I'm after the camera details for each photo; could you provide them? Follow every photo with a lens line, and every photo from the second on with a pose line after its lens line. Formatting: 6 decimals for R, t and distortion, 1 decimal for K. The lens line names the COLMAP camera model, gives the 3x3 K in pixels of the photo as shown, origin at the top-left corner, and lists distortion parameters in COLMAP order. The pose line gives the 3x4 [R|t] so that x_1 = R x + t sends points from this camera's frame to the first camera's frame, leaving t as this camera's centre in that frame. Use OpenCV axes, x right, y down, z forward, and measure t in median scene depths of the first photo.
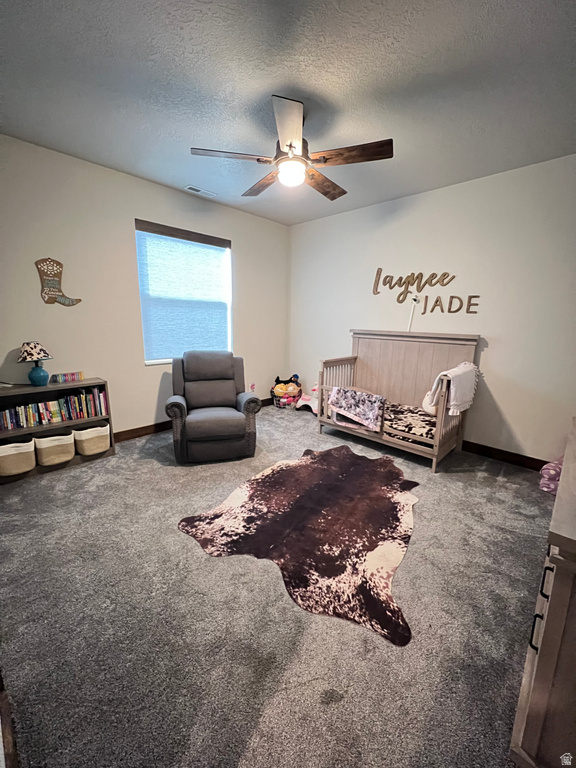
lens RADIAL K [[310.6, 0, 288.6], [0, 310.6, 384.3], [0, 0, 1]] dist [0.002846, 0.000915]
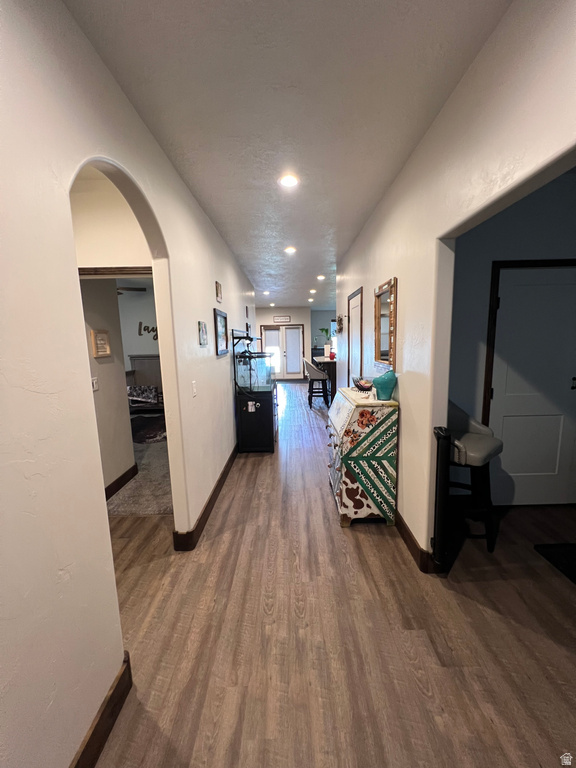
lens RADIAL K [[309.2, 0, 288.5], [0, 309.2, 383.3], [0, 0, 1]] dist [0.008377, 0.000509]
pose [[0.713223, -0.127945, 0.689161, -0.571088], [0.179885, 0.983681, -0.003542, 0.222660], [-0.677461, 0.126496, 0.724600, -1.286526]]
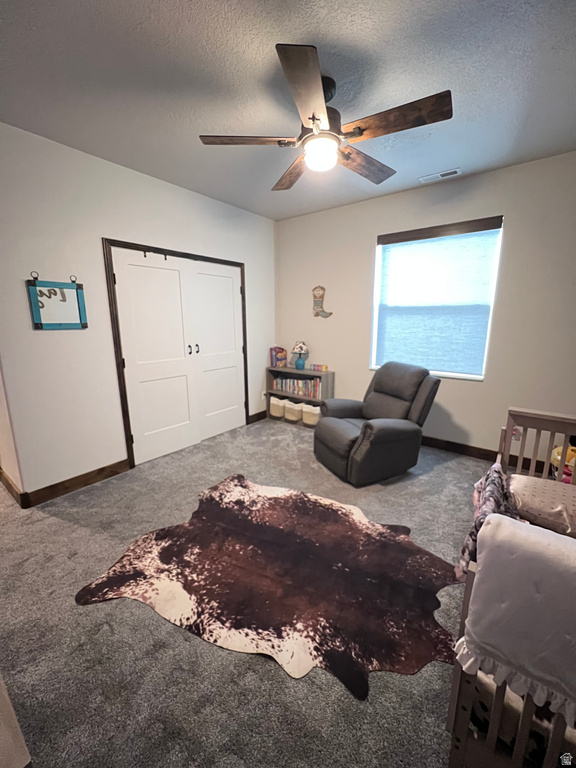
lens RADIAL K [[310.6, 0, 285.9], [0, 310.6, 380.5], [0, 0, 1]] dist [0.002846, 0.000915]
pose [[0.114902, 0.176916, -0.977496, 0.810713], [-0.199621, 0.968053, 0.151742, -0.182404], [0.973113, 0.177693, 0.146547, 0.789506]]
